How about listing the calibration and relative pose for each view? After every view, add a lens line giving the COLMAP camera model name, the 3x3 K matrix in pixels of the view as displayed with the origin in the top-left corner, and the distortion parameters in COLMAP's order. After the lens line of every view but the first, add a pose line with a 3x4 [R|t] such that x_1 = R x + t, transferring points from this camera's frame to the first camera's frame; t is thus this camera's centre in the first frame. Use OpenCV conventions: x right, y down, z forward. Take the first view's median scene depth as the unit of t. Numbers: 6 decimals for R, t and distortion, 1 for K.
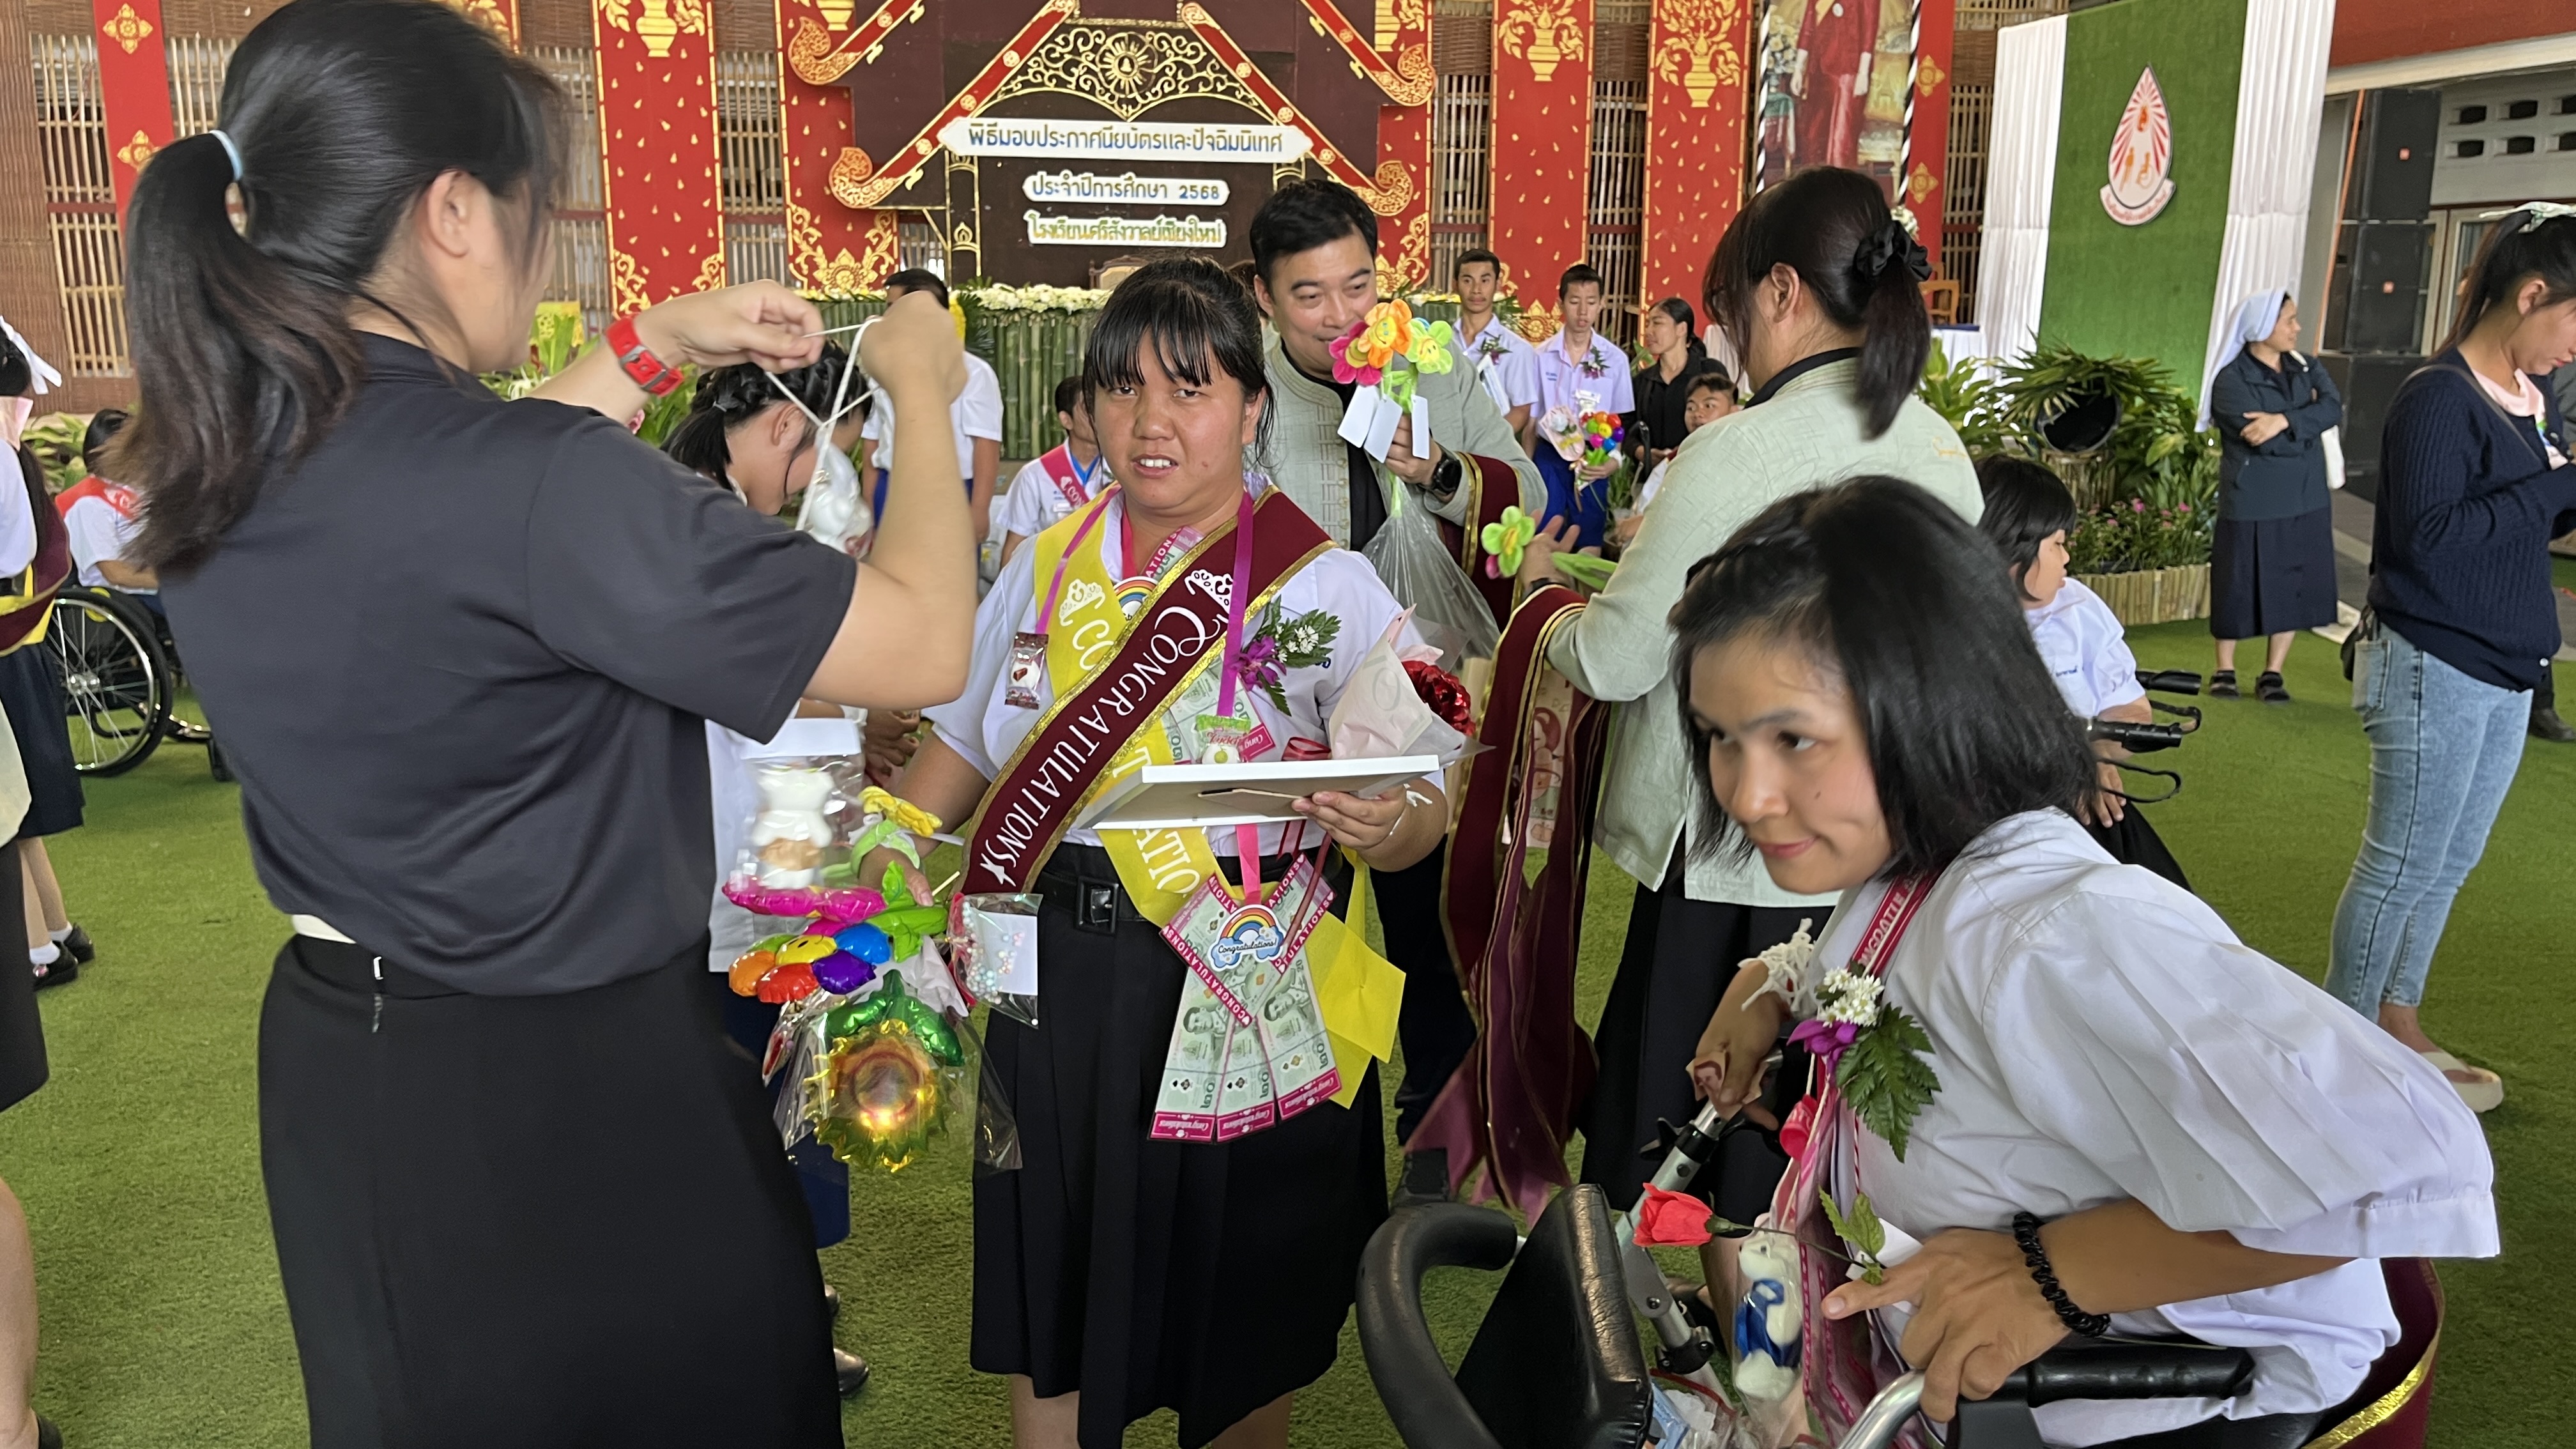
lens RADIAL K [[1932.0, 0, 1270.2], [0, 1932.0, 720.5], [0, 0, 1]] dist [0.039436, -0.042136]
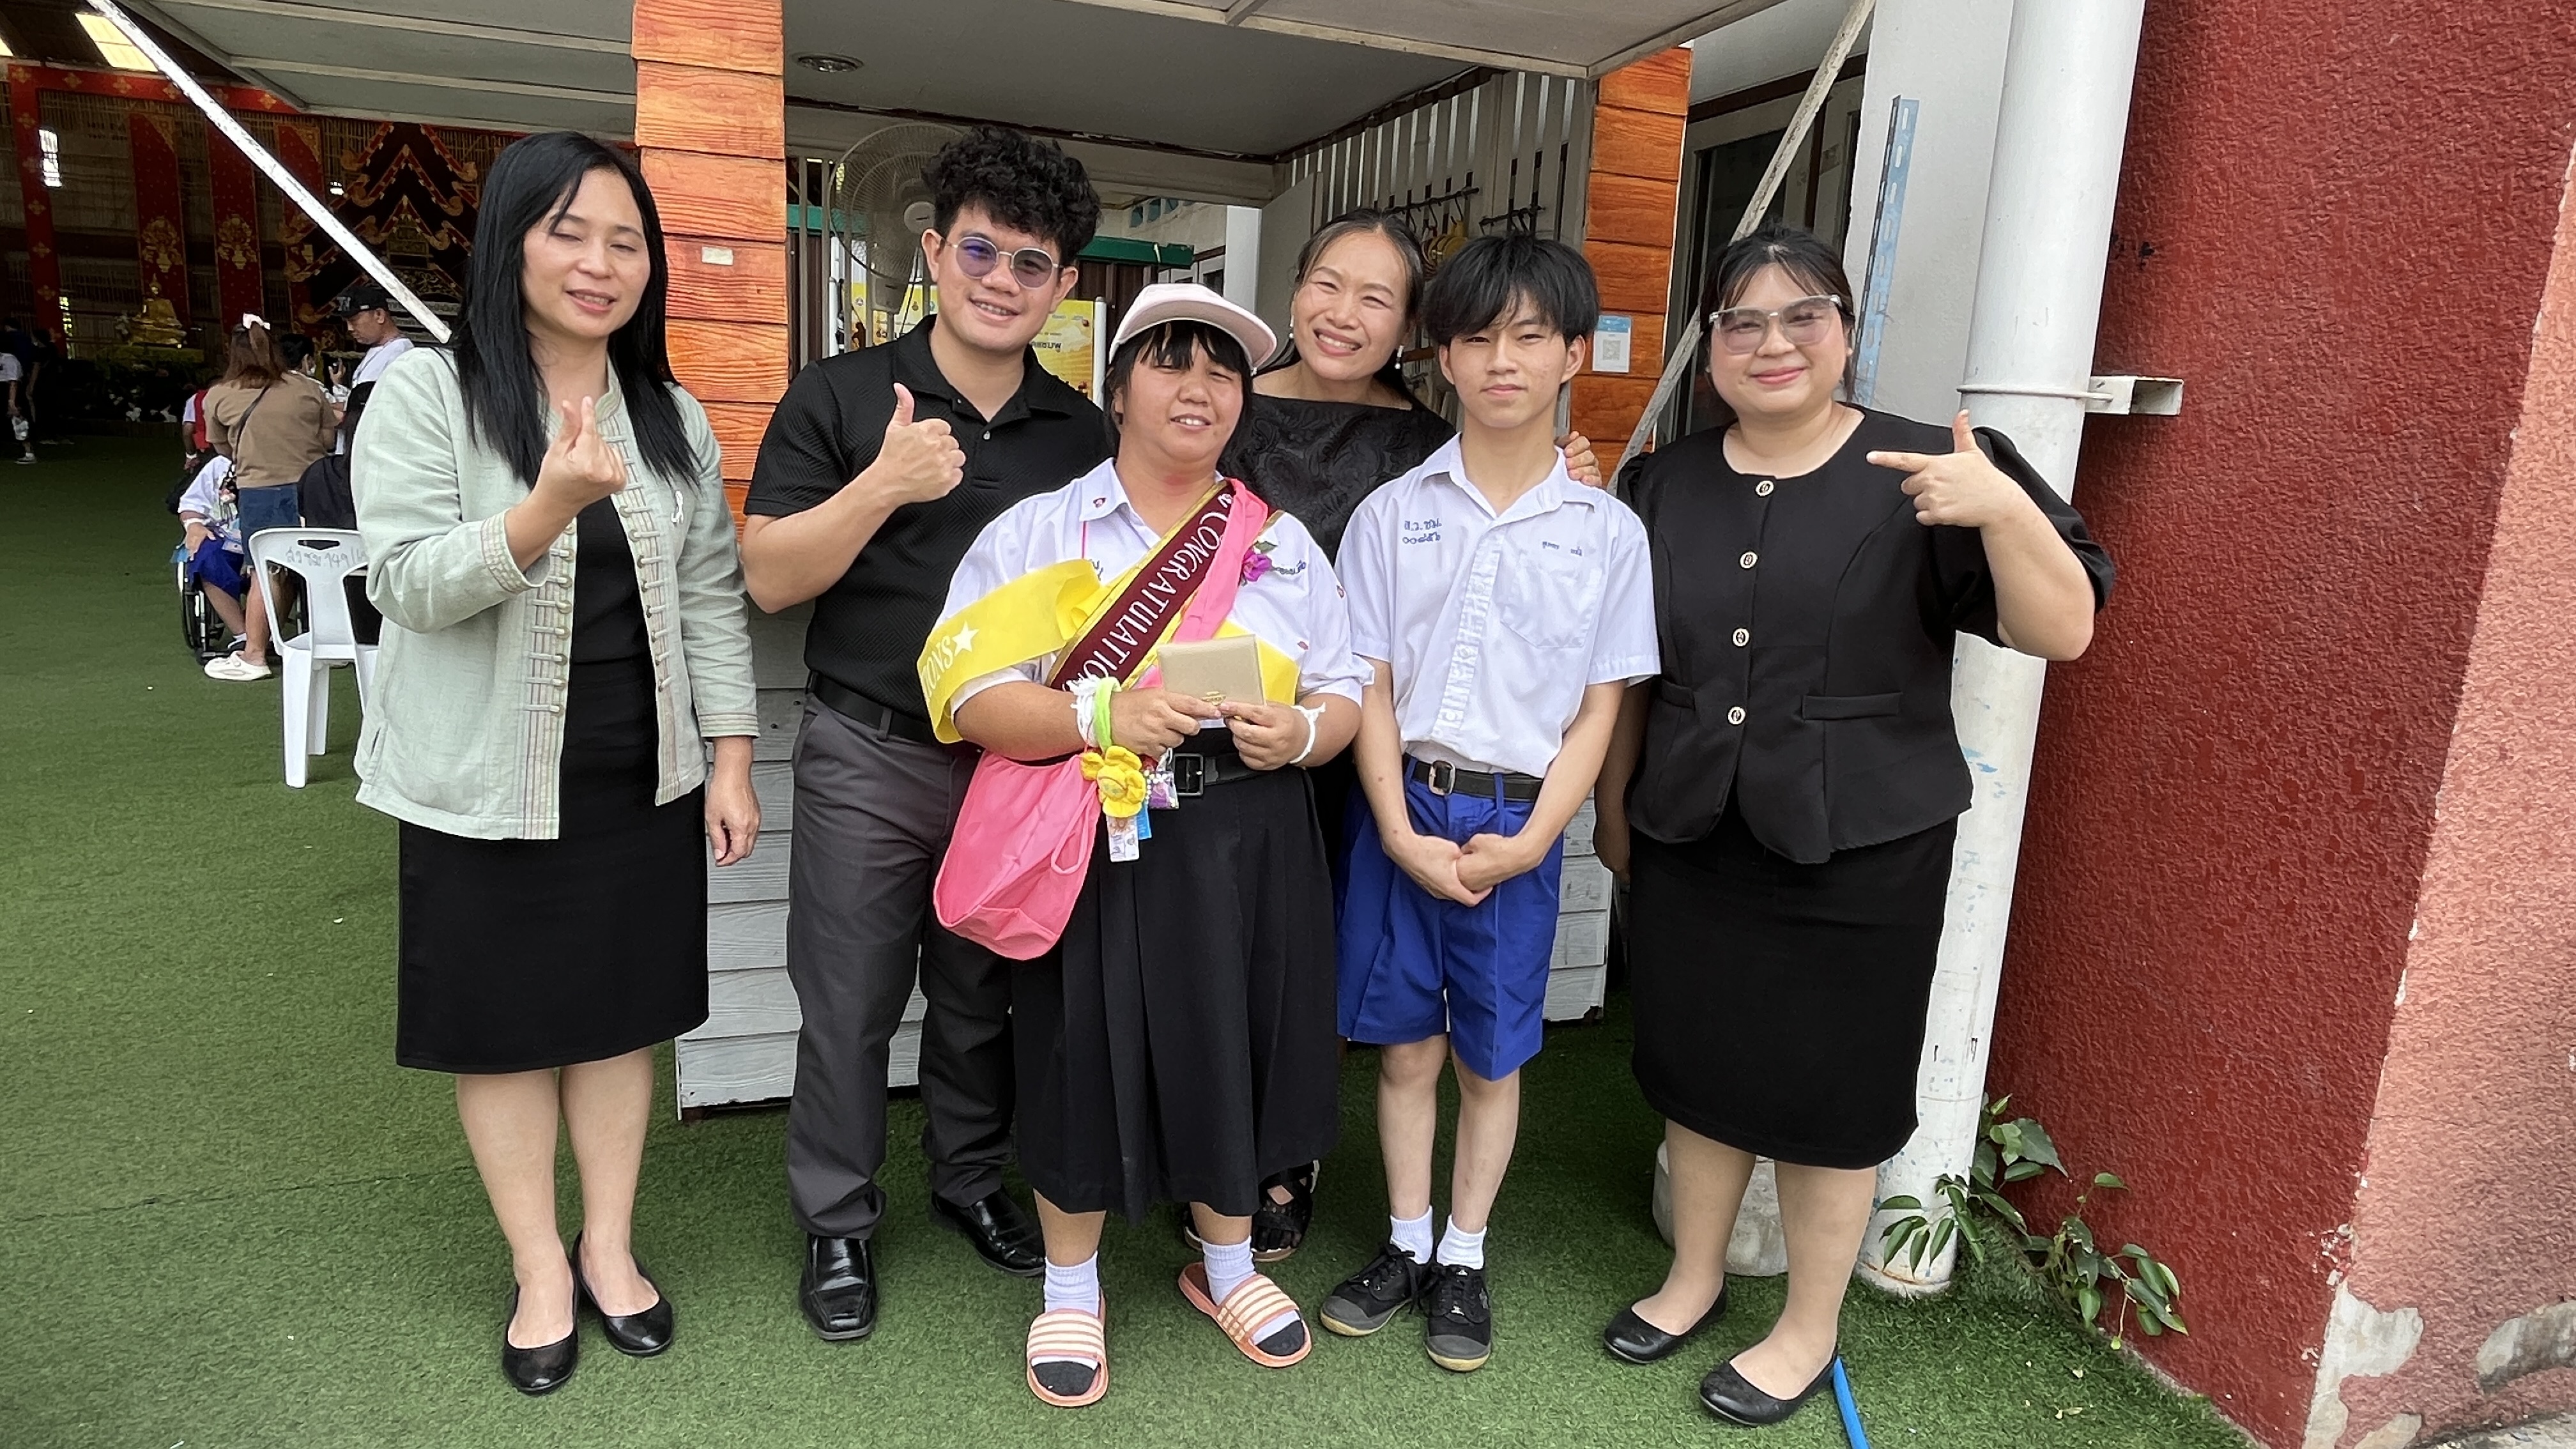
lens RADIAL K [[1500.6, 0, 1293.5], [0, 1500.6, 702.7], [0, 0, 1]] dist [-0.001655, 0.000380]
pose [[0.988661, 0.024560, 0.148145, 0.934090], [-0.022775, 0.999646, -0.013735, 0.308236], [-0.148430, 0.010205, 0.988870, -1.463991]]
